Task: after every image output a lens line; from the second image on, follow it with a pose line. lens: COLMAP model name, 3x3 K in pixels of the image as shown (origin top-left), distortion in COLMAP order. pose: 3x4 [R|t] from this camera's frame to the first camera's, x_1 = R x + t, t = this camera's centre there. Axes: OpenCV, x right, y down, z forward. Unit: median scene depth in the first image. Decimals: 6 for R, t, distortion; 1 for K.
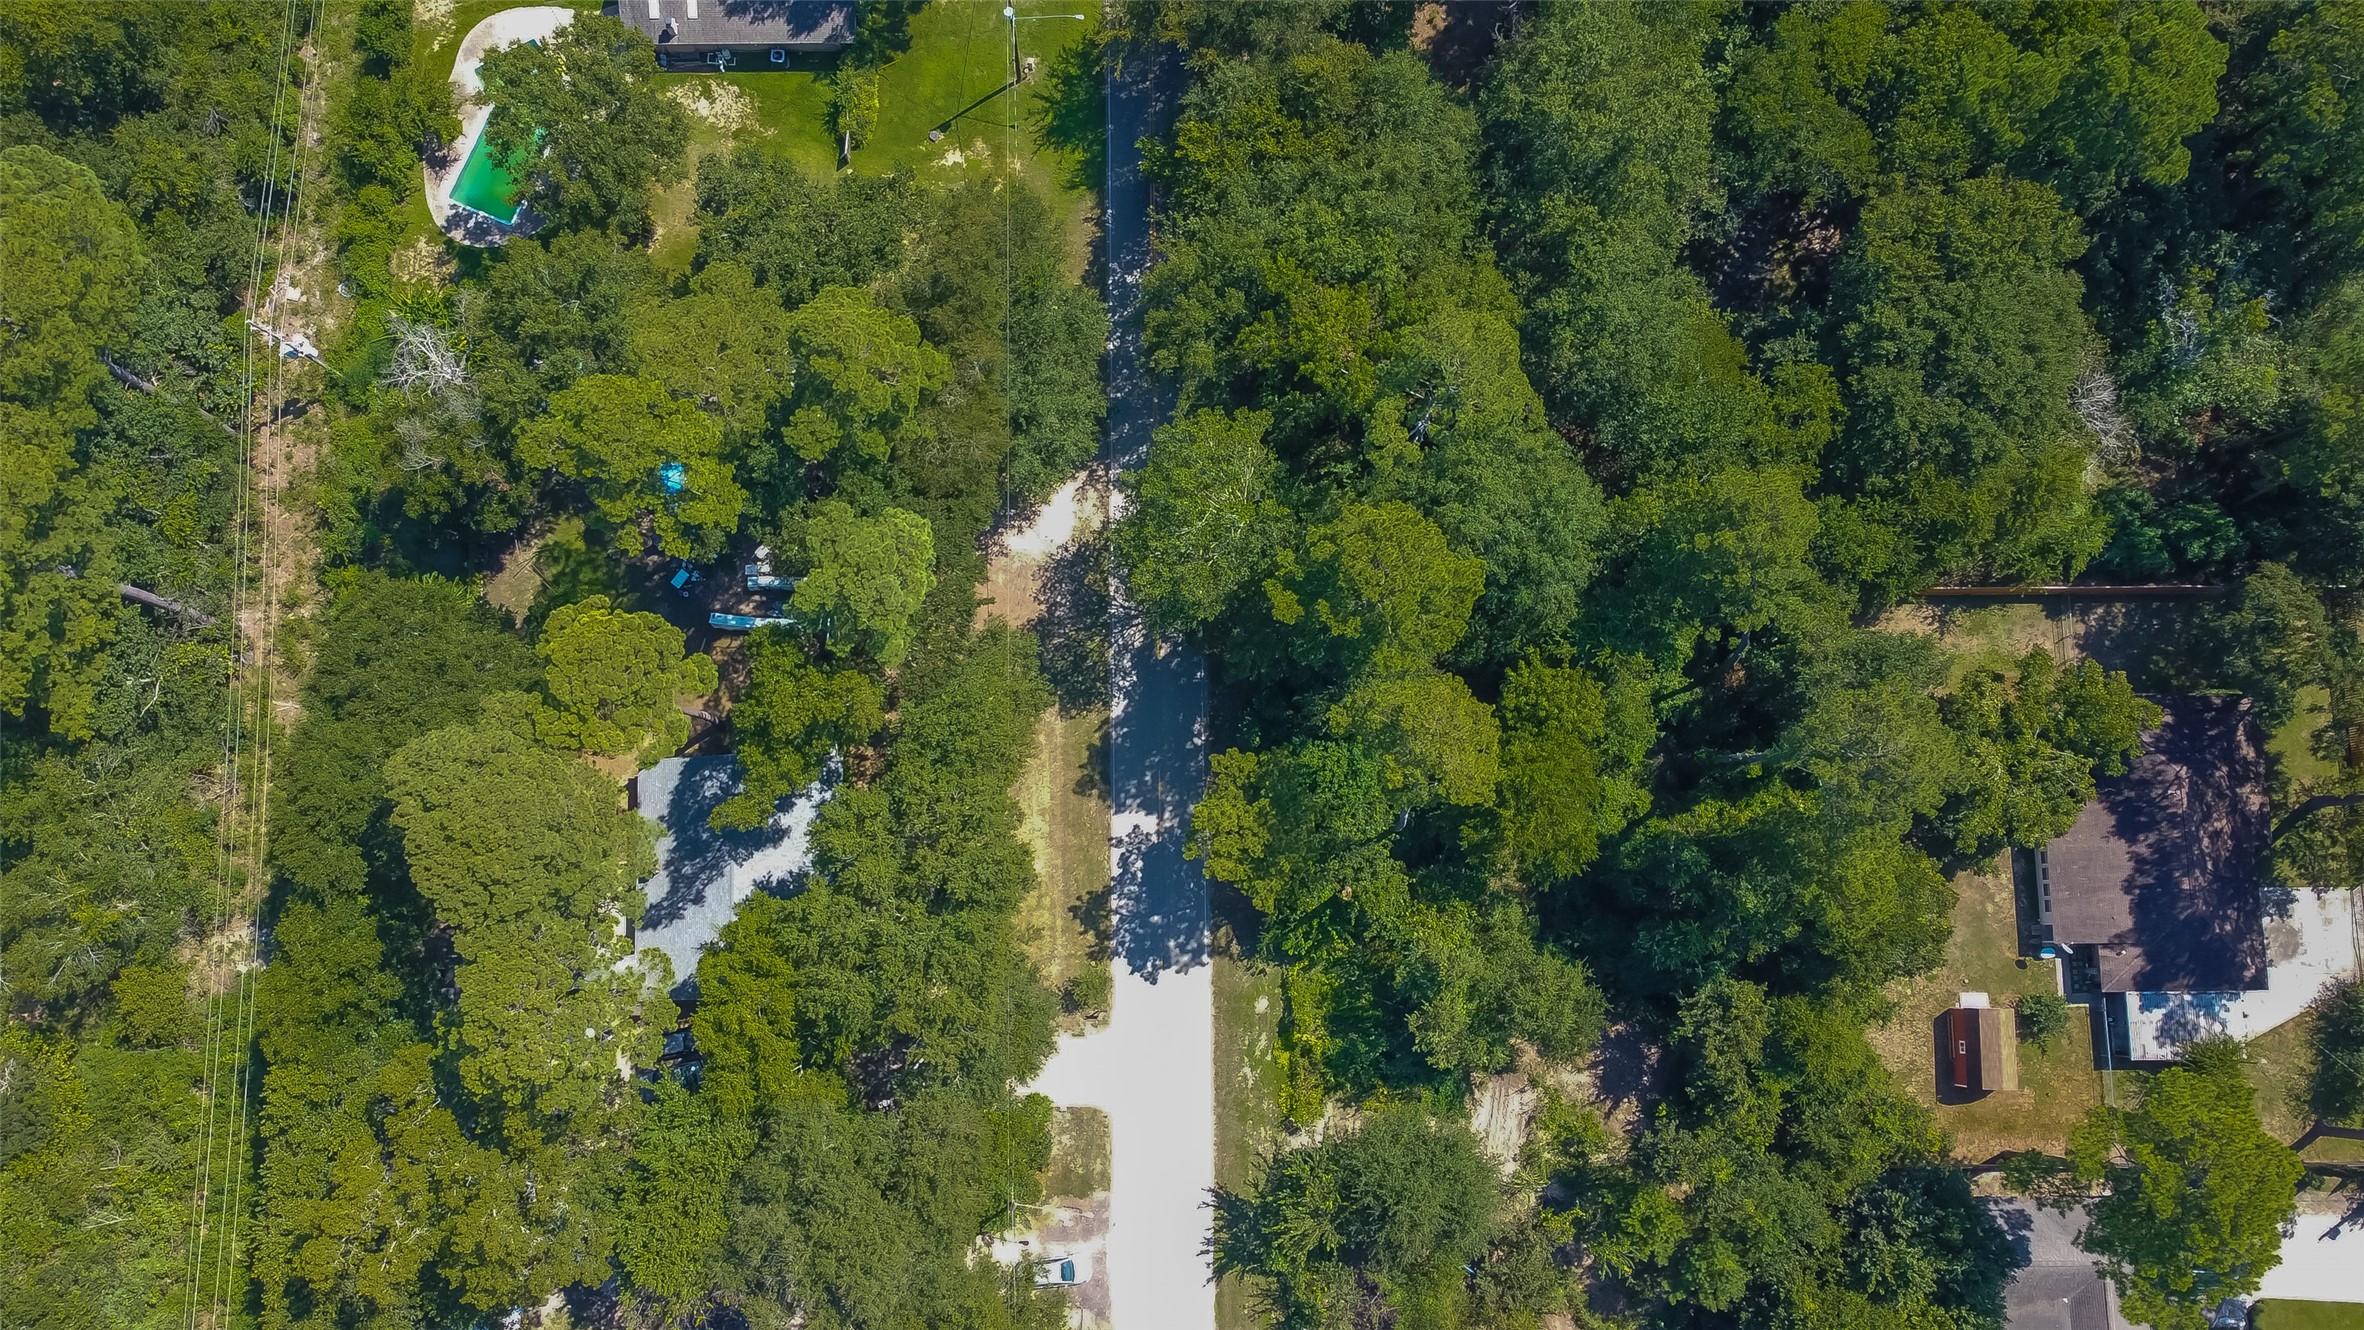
lens RADIAL K [[1794.4, 0, 1178.2], [0, 1794.4, 675.2], [0, 0, 1]] dist [0.000078, -0.013729]
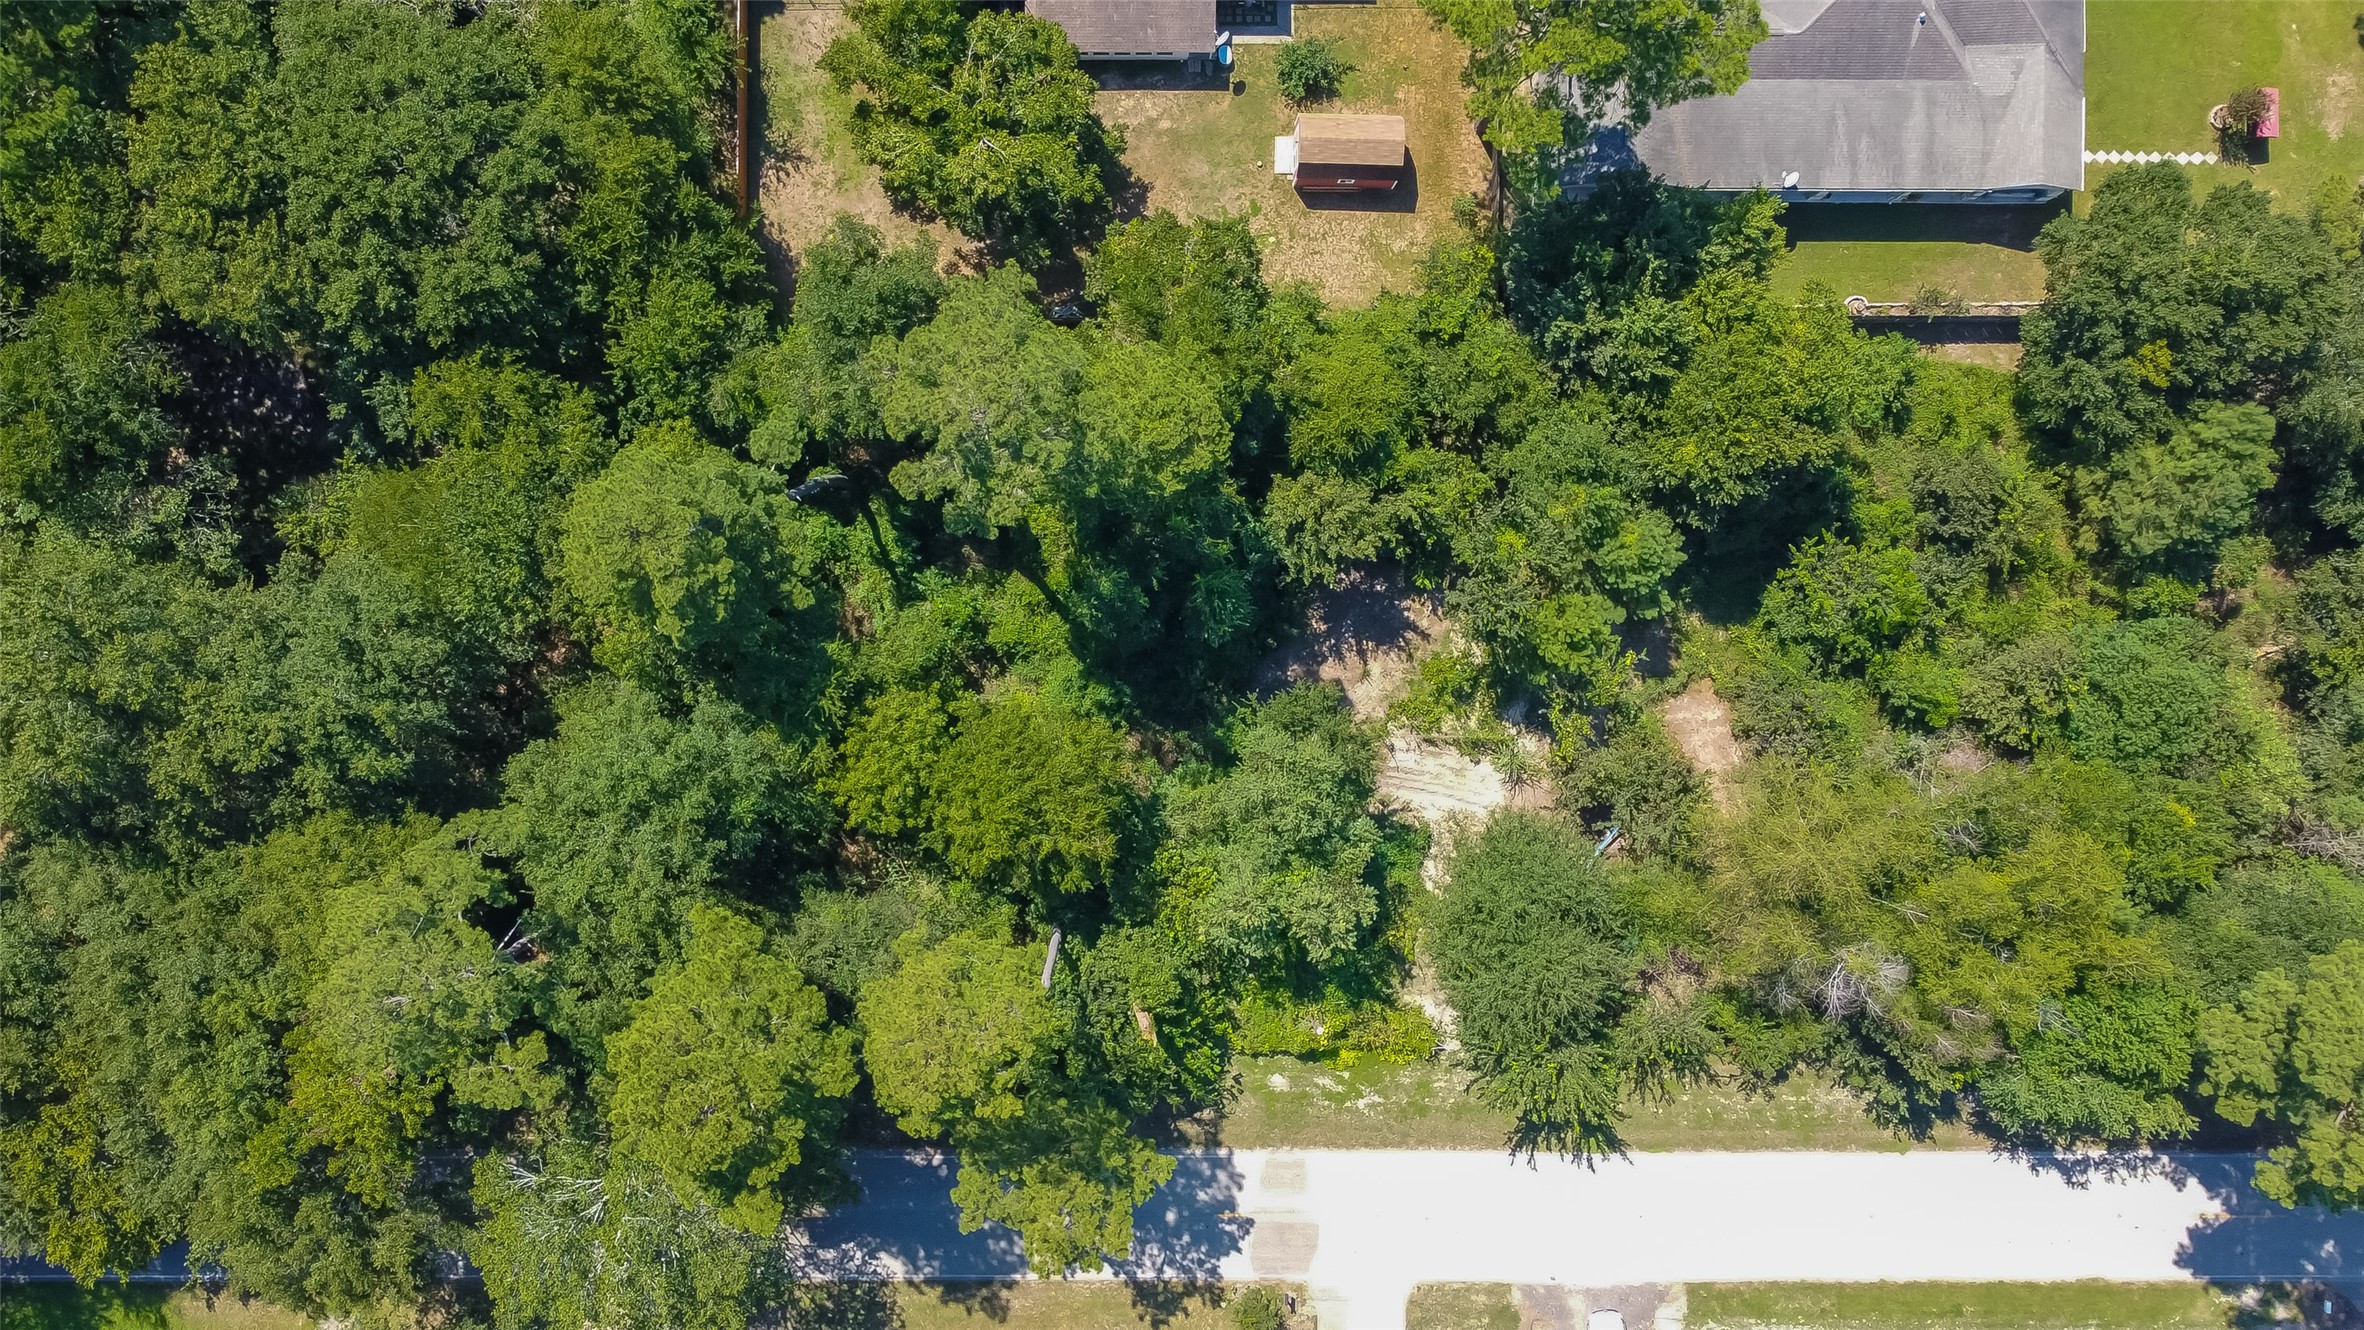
lens RADIAL K [[1878.7, 0, 1104.6], [0, 1878.7, 596.9], [0, 0, 1]] dist [-0.005346, -0.003301]
pose [[0.010404, -0.999916, -0.007780, 0.276488], [0.988553, 0.009114, 0.150598, -0.015329], [-0.150514, -0.009257, 0.988565, 0.228423]]
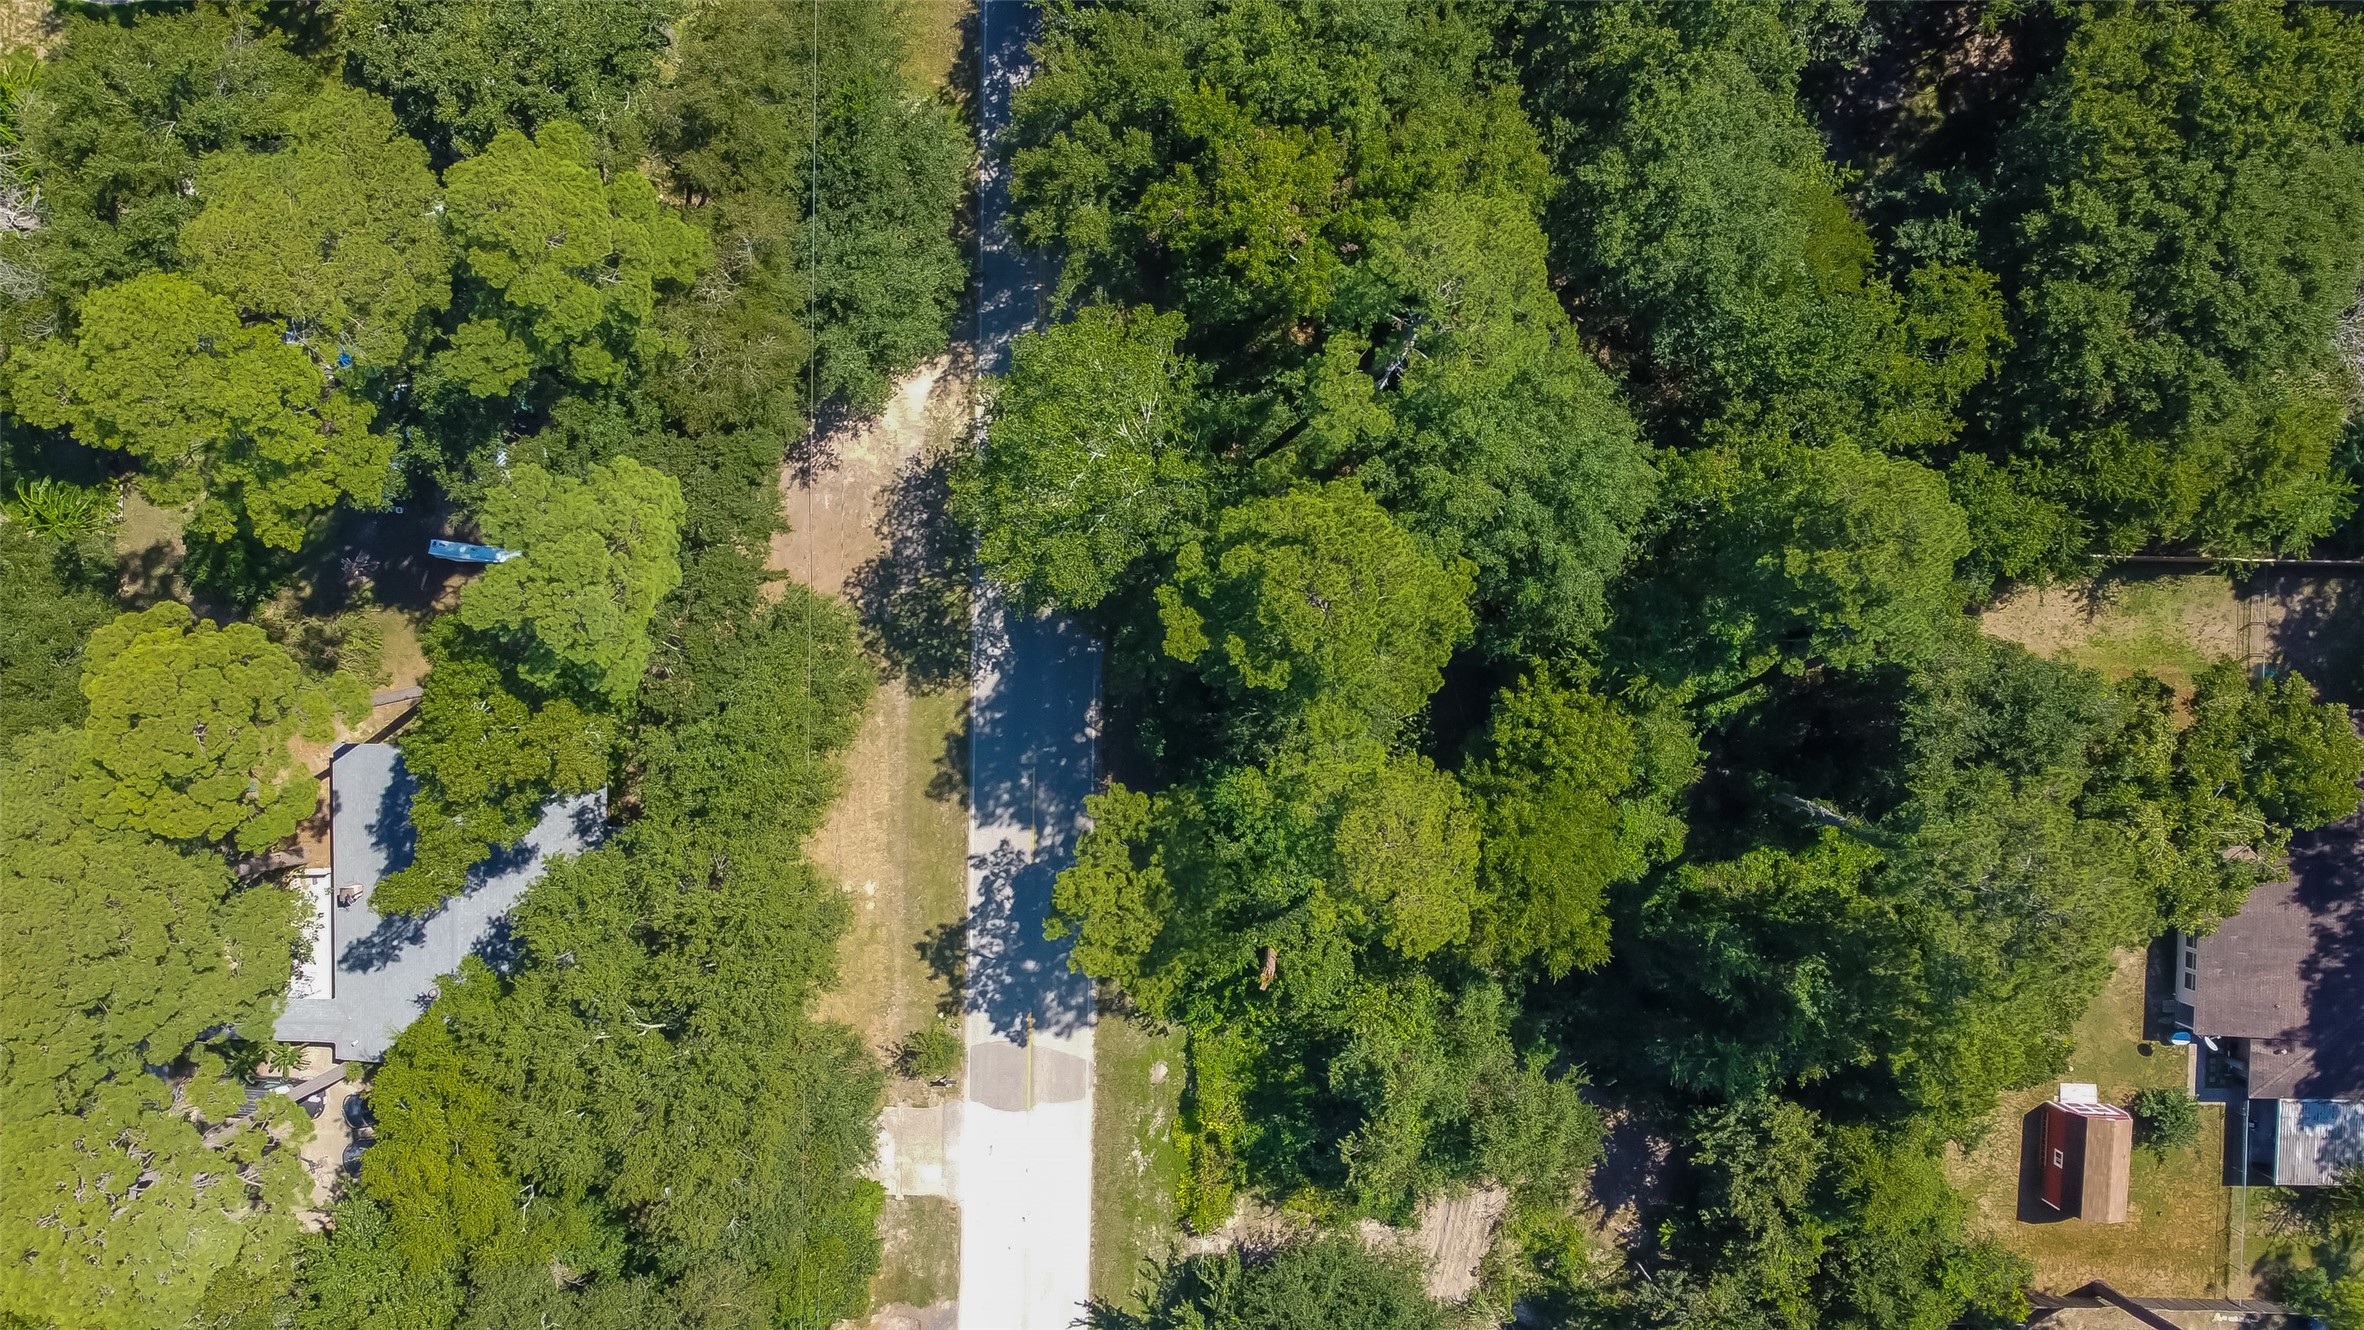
lens RADIAL K [[1794.4, 0, 1178.2], [0, 1794.4, 675.2], [0, 0, 1]] dist [0.000078, -0.013729]
pose [[0.999539, 0.030302, 0.001785, 0.051269], [-0.030136, 0.983606, 0.177796, -0.130478], [0.003632, -0.177768, 0.984066, 0.285924]]
